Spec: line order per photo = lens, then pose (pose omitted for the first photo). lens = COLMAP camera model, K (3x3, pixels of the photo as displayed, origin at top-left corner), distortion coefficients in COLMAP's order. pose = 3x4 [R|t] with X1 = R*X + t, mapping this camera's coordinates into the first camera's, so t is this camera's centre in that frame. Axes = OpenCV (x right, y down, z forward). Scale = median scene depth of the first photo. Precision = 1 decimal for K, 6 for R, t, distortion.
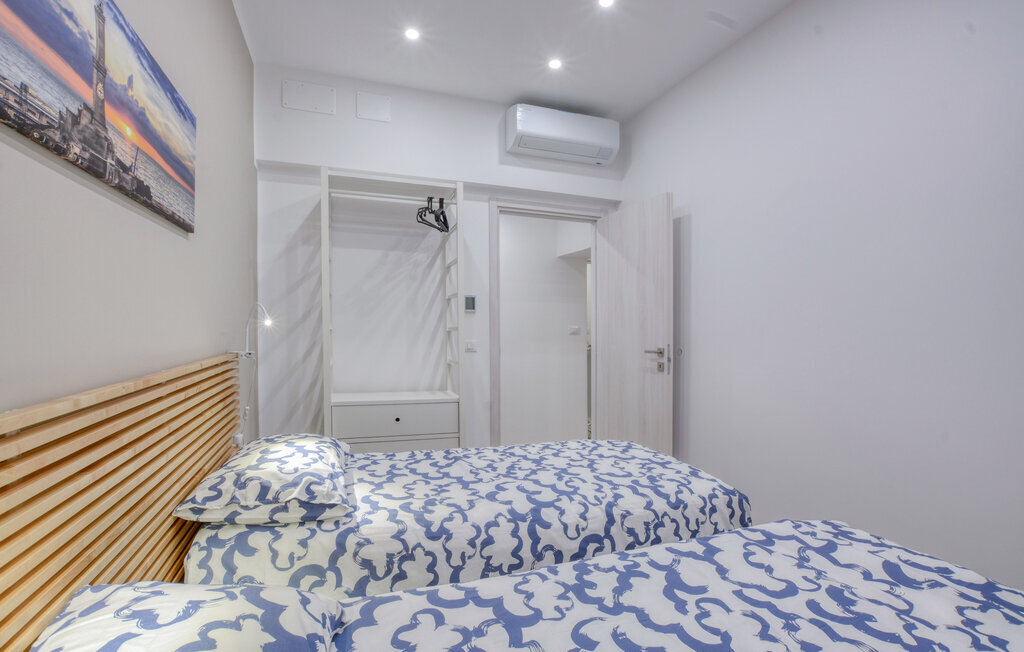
lens RADIAL K [[486.7, 0, 512.0], [0, 486.7, 326.0], [0, 0, 1]] dist [-0.002810, 0.000354]
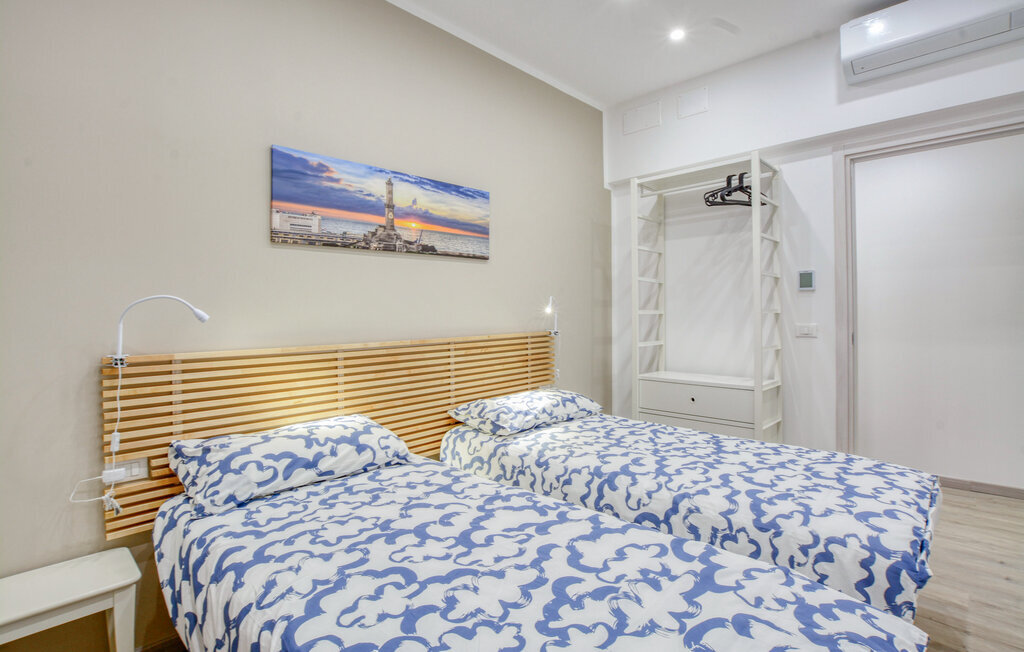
lens RADIAL K [[502.4, 0, 512.0], [0, 502.4, 326.0], [0, 0, 1]] dist [0.001383, 0.000231]
pose [[0.462459, 0.018340, -0.886451, 0.789965], [0.024222, 0.999152, 0.033308, -0.012439], [0.886310, -0.036875, 0.461622, 0.203754]]
